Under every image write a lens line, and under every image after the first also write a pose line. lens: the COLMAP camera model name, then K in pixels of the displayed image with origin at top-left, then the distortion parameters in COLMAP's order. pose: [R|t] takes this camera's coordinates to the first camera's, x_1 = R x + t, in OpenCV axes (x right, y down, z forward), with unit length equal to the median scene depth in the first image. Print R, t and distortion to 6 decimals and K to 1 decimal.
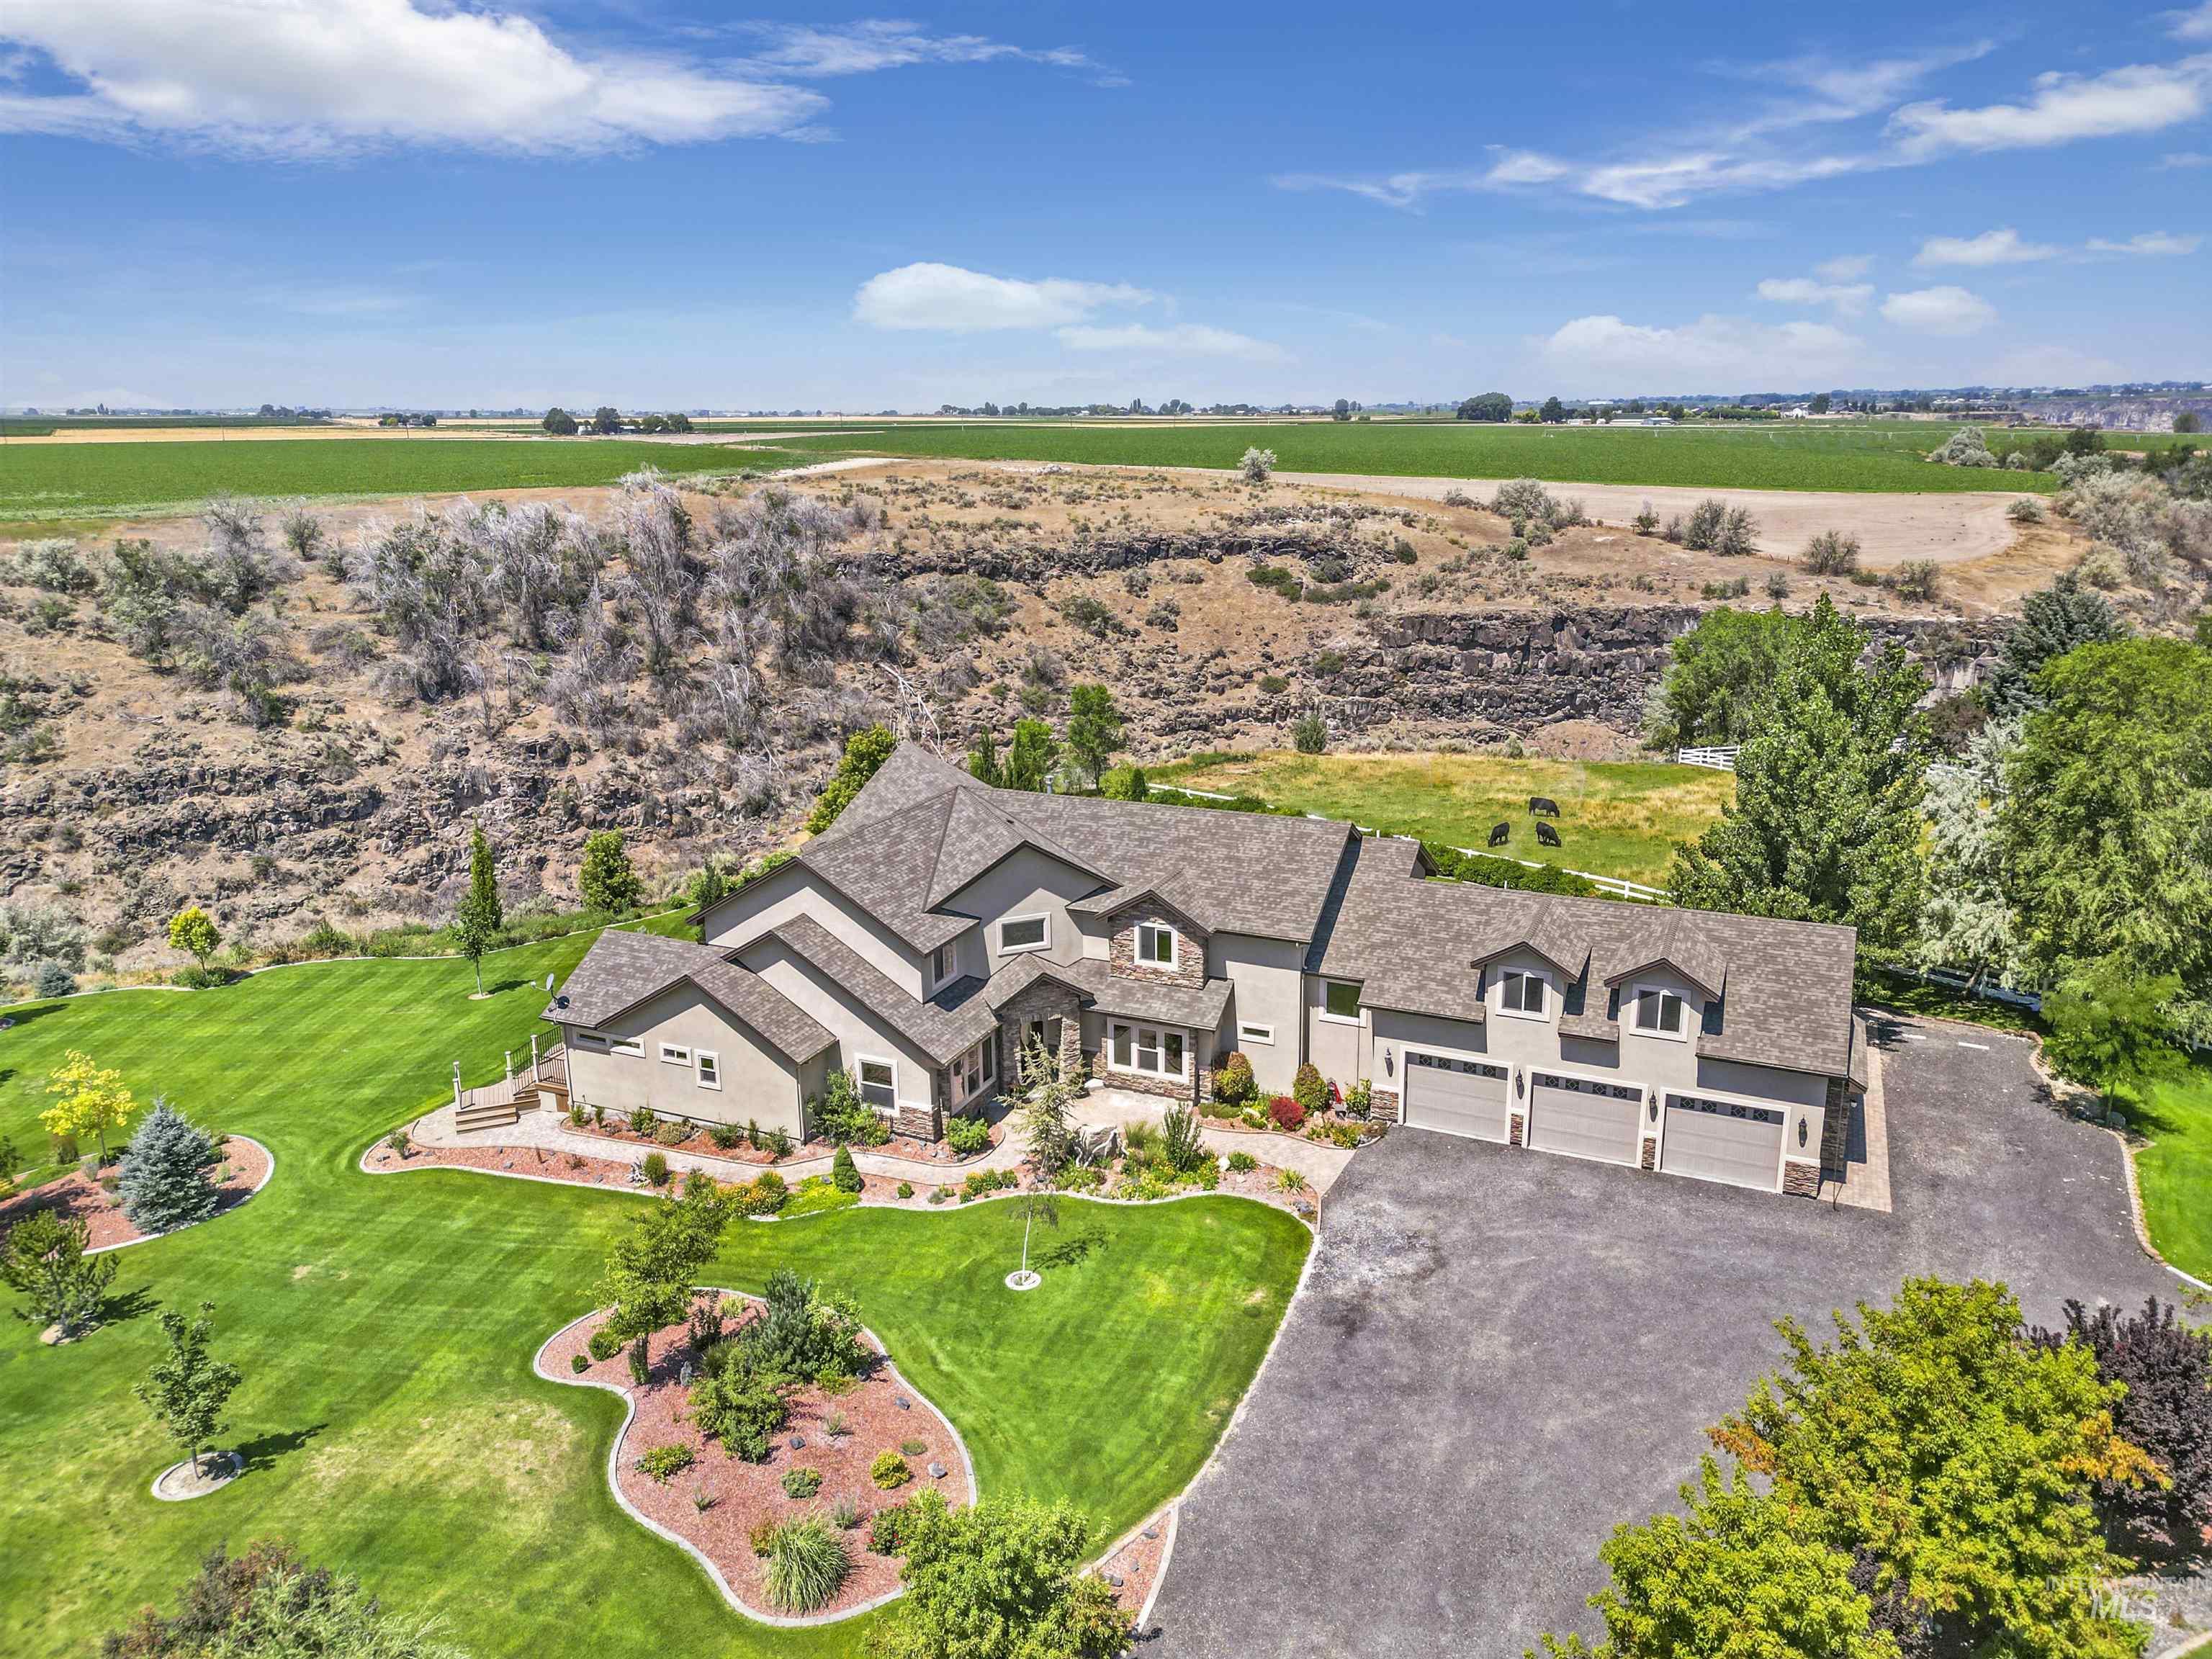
lens RADIAL K [[1538.1, 0, 1106.0], [0, 1538.1, 829.5], [0, 0, 1]] dist [0.074846, -0.075494]
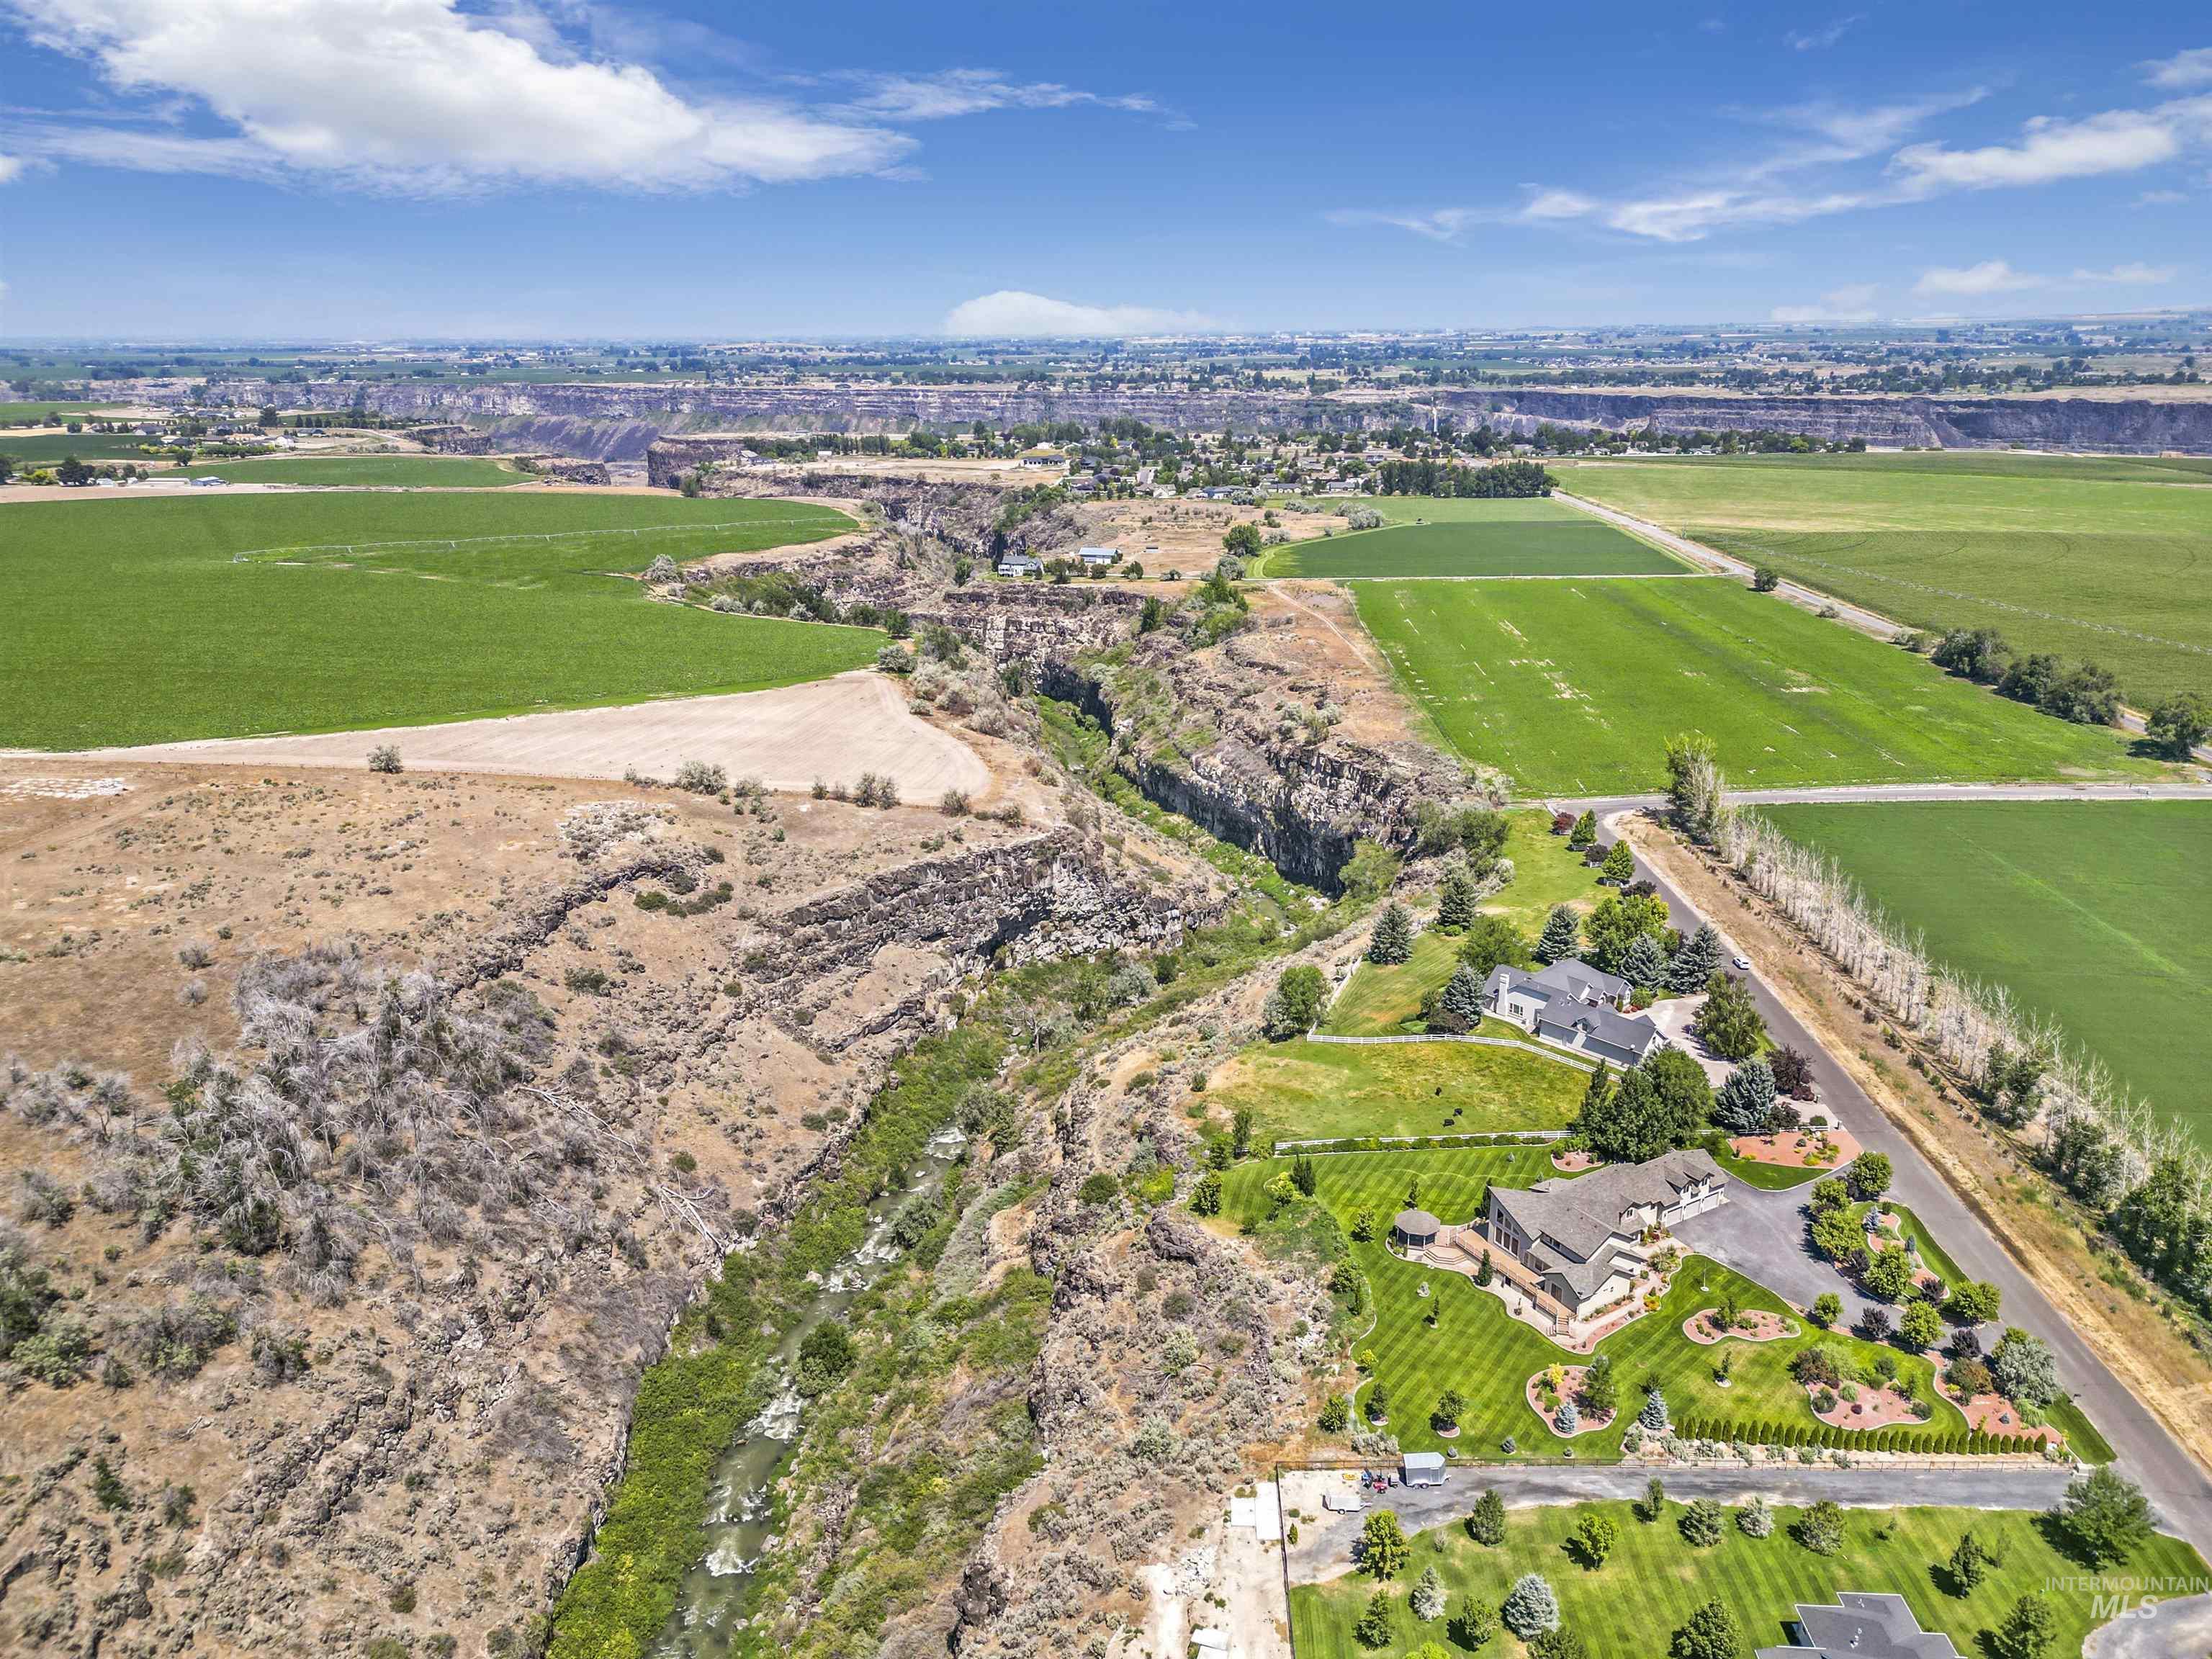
lens RADIAL K [[1533.7, 0, 1106.0], [0, 1533.7, 829.5], [0, 0, 1]] dist [0.102150, -0.129373]
pose [[0.570942, -0.240183, 0.785072, -0.744550], [0.212625, 0.966882, 0.141175, -0.355032], [-0.792979, 0.086323, 0.603102, -0.100152]]
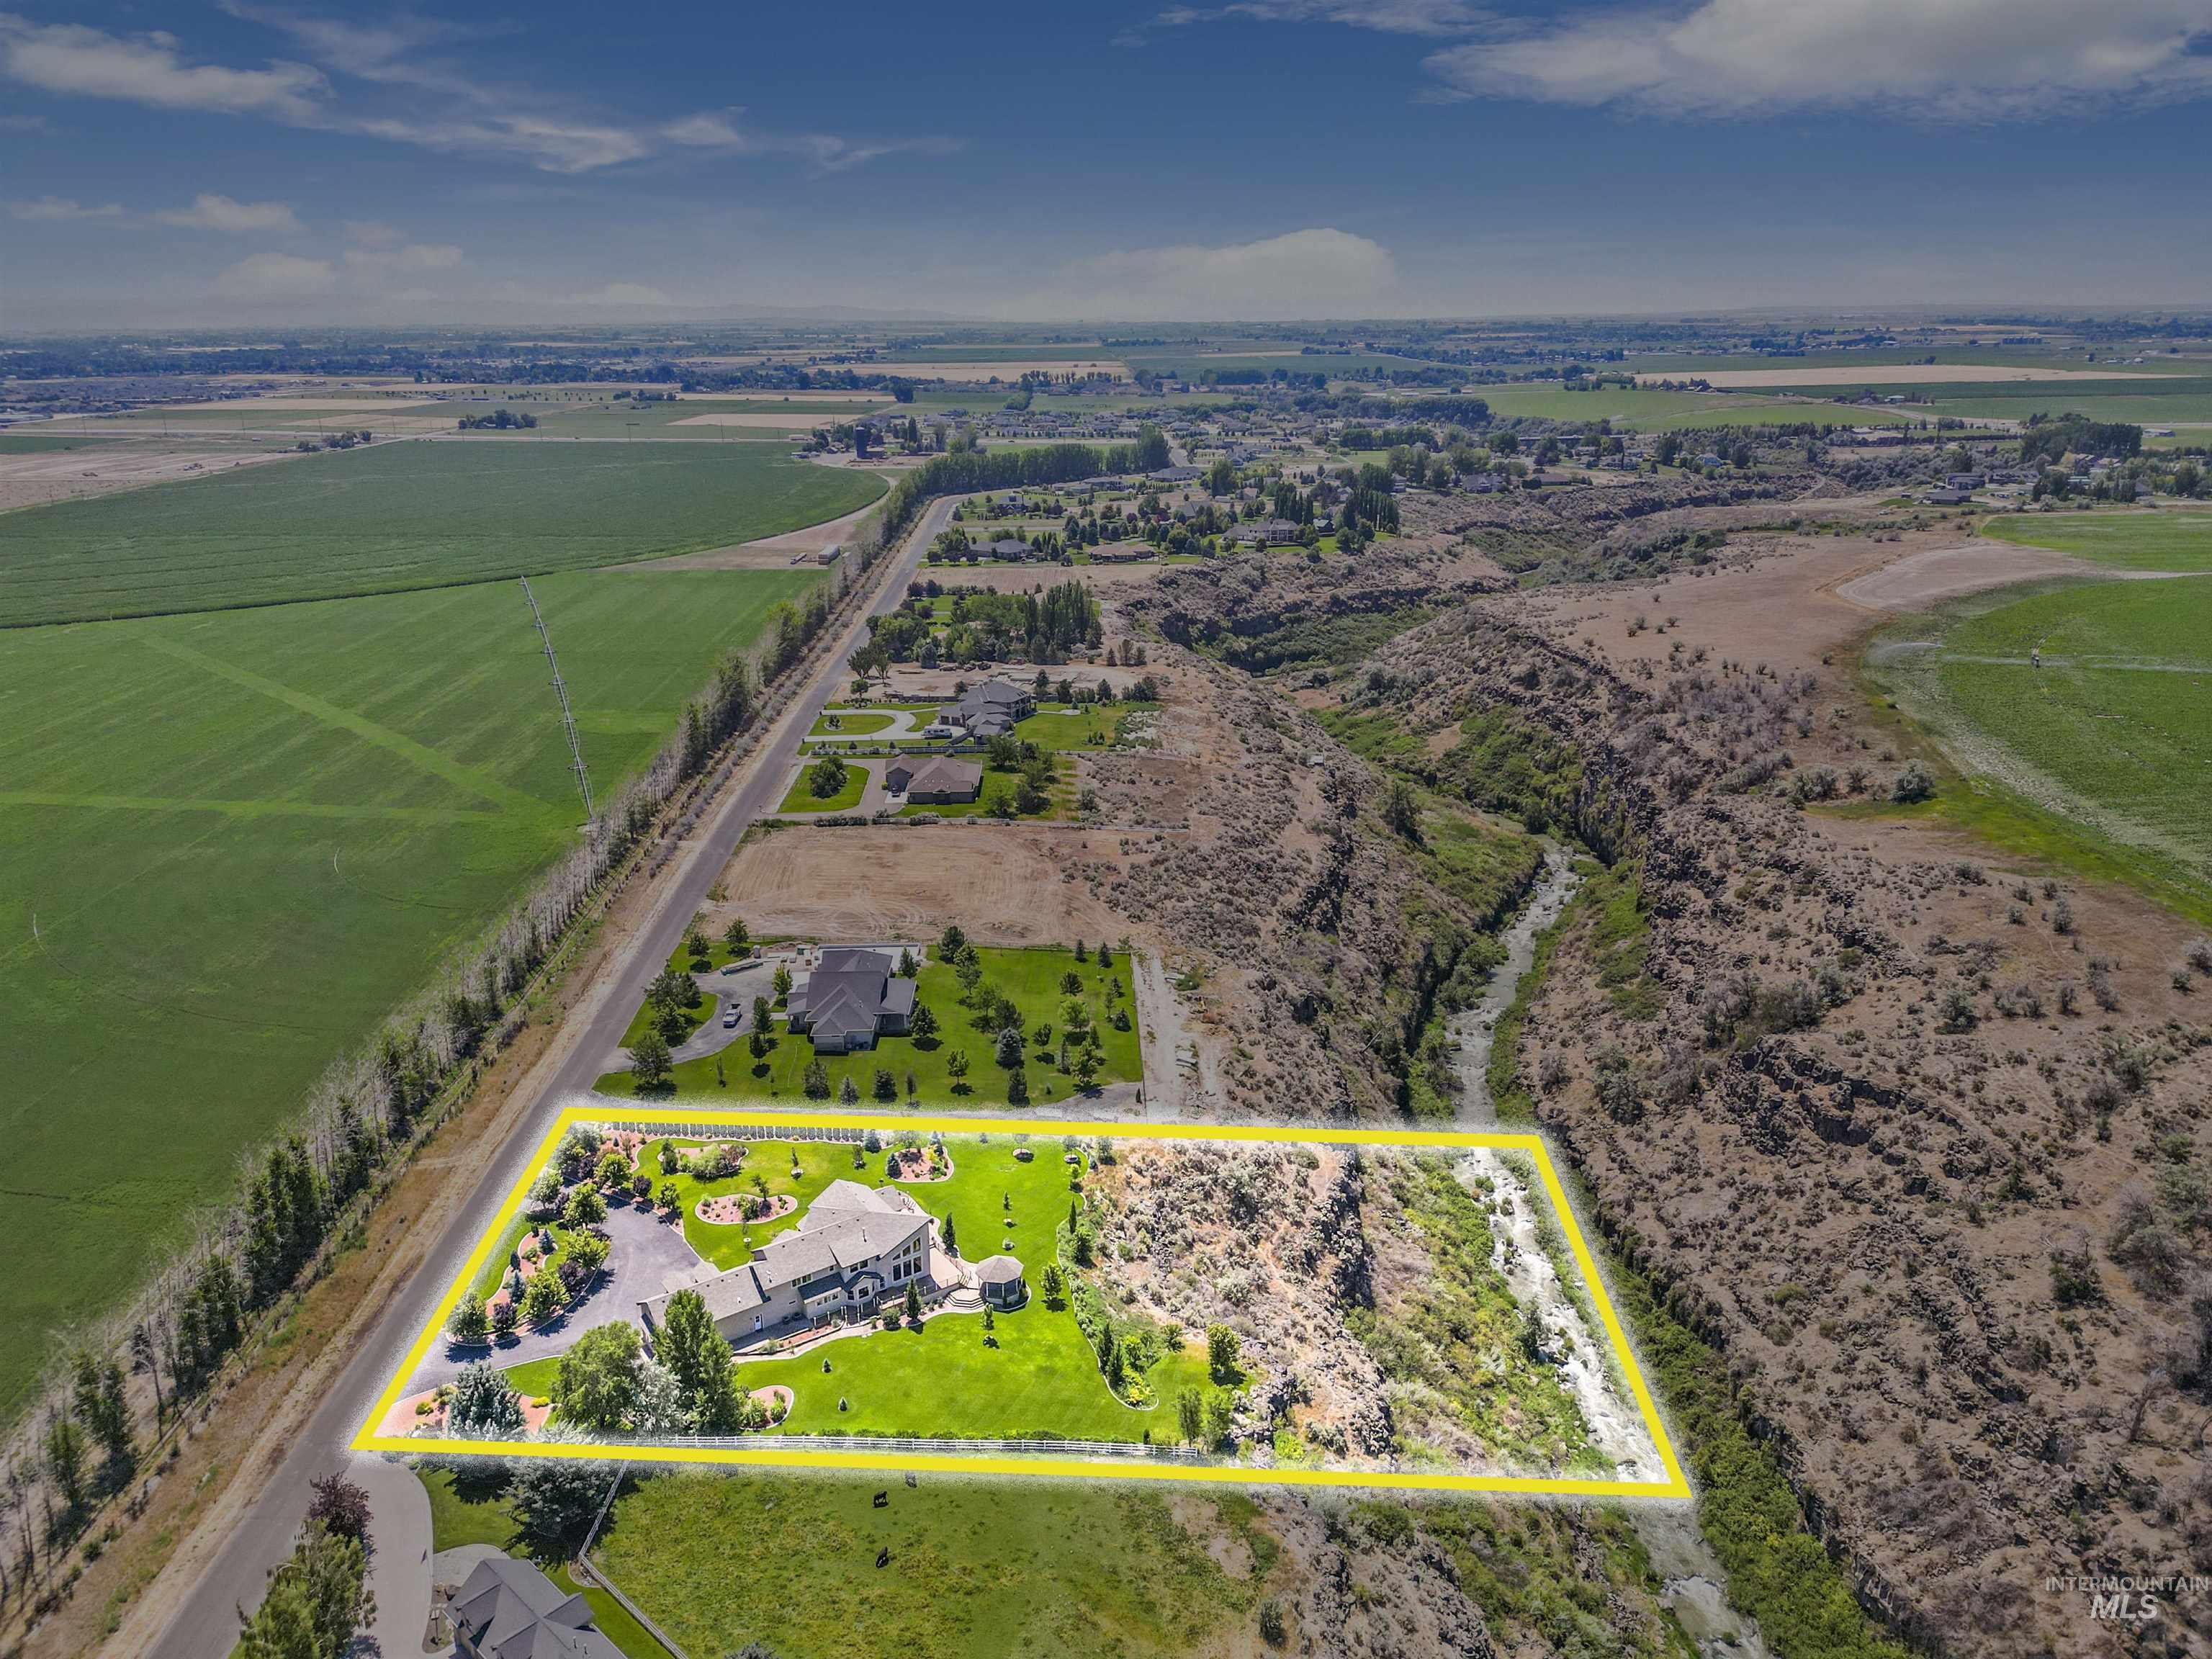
lens RADIAL K [[1538.1, 0, 1106.0], [0, 1538.1, 829.5], [0, 0, 1]] dist [0.074846, -0.075494]
pose [[-0.509697, 0.290280, -0.809905, 0.507954], [-0.200809, 0.875224, 0.440066, -0.567027], [0.836591, 0.386937, -0.387808, 0.552518]]
